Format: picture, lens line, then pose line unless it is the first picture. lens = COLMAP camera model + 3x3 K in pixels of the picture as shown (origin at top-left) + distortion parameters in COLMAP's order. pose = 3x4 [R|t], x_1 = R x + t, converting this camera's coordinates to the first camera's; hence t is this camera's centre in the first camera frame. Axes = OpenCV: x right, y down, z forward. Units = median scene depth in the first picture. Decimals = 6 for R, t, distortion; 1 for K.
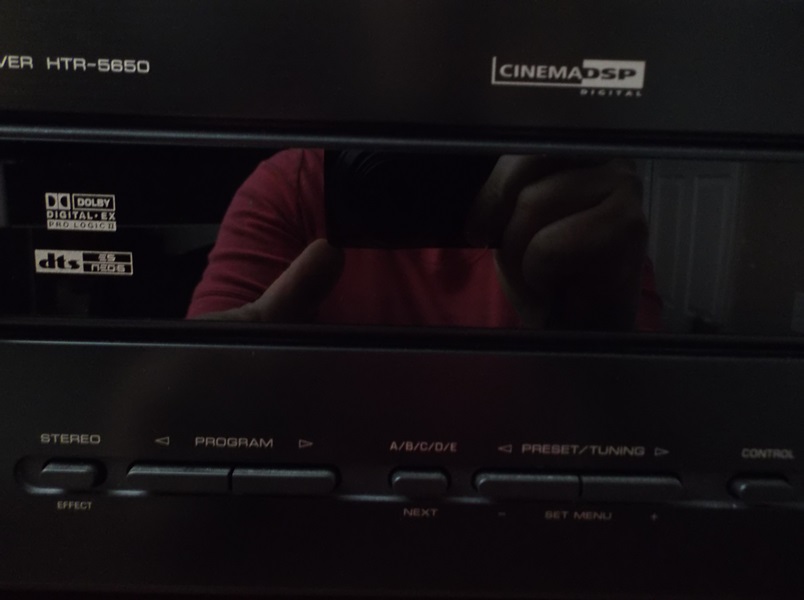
lens RADIAL K [[570.3, 0, 398.7], [0, 570.3, 293.9], [0, 0, 1]] dist [-0.012174, 0.027744]
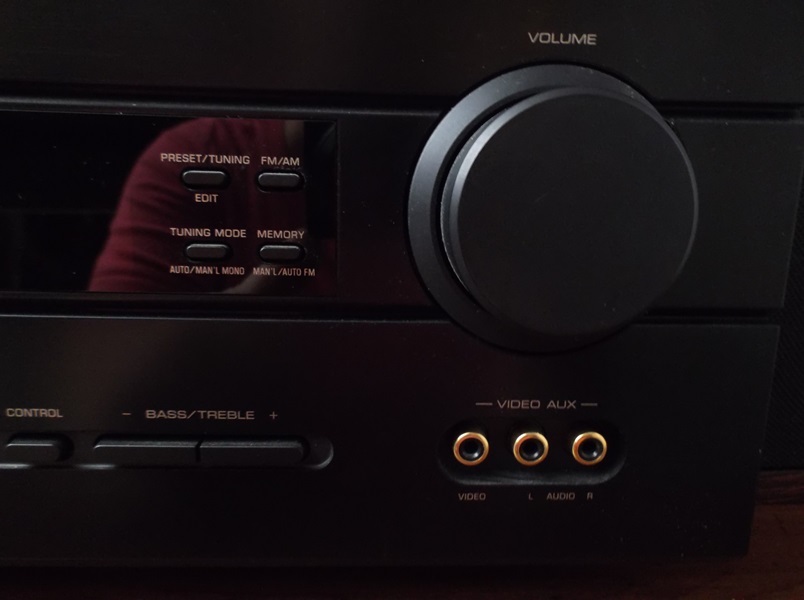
lens RADIAL K [[570.3, 0, 389.9], [0, 570.3, 279.4], [0, 0, 1]] dist [-0.012174, 0.027744]
pose [[0.999745, -0.006103, 0.021735, 0.124661], [0.005577, 0.999692, 0.024173, 0.003077], [-0.021876, -0.024046, 0.999471, 0.001307]]
